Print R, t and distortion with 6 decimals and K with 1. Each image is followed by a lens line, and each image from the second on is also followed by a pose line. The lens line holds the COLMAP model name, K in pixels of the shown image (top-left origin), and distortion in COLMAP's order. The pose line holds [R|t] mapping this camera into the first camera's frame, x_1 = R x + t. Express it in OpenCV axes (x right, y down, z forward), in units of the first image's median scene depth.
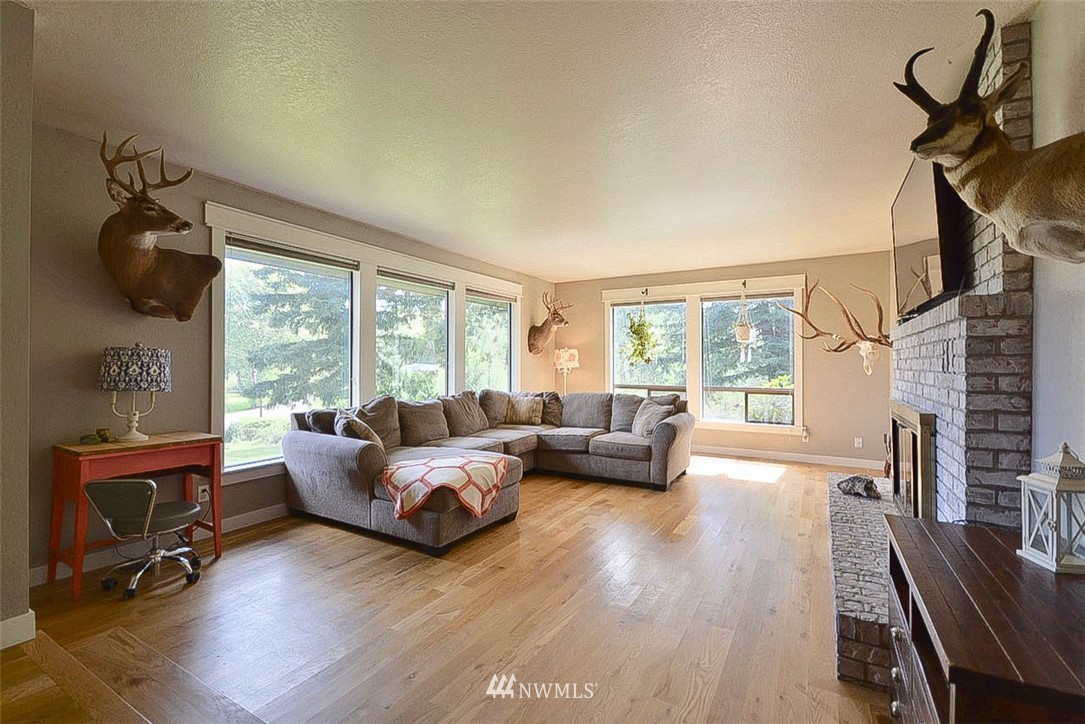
lens RADIAL K [[476.4, 0, 538.6], [0, 476.4, 359.3], [0, 0, 1]] dist [0.002135, -0.000107]
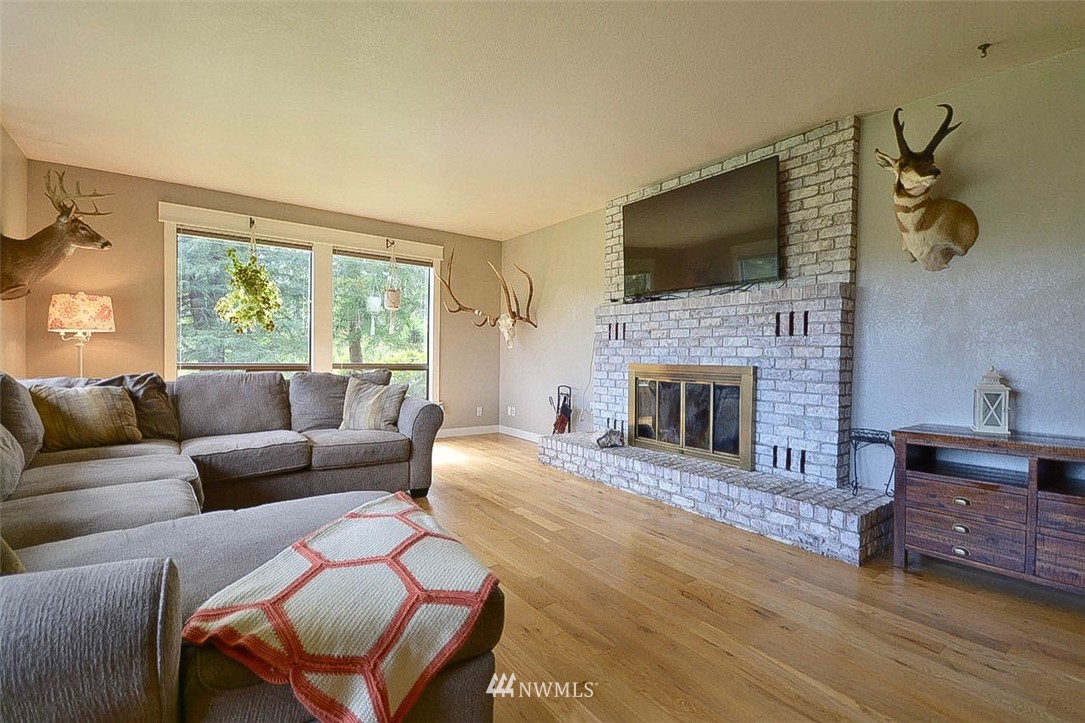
lens RADIAL K [[487.9, 0, 542.5], [0, 487.9, 361.5], [0, 0, 1]] dist [-0.001705, -0.000257]
pose [[0.386512, -0.006427, 0.922262, -0.294419], [-0.023381, 0.999586, 0.016765, 0.037132], [-0.921988, -0.028043, 0.386201, 0.422098]]
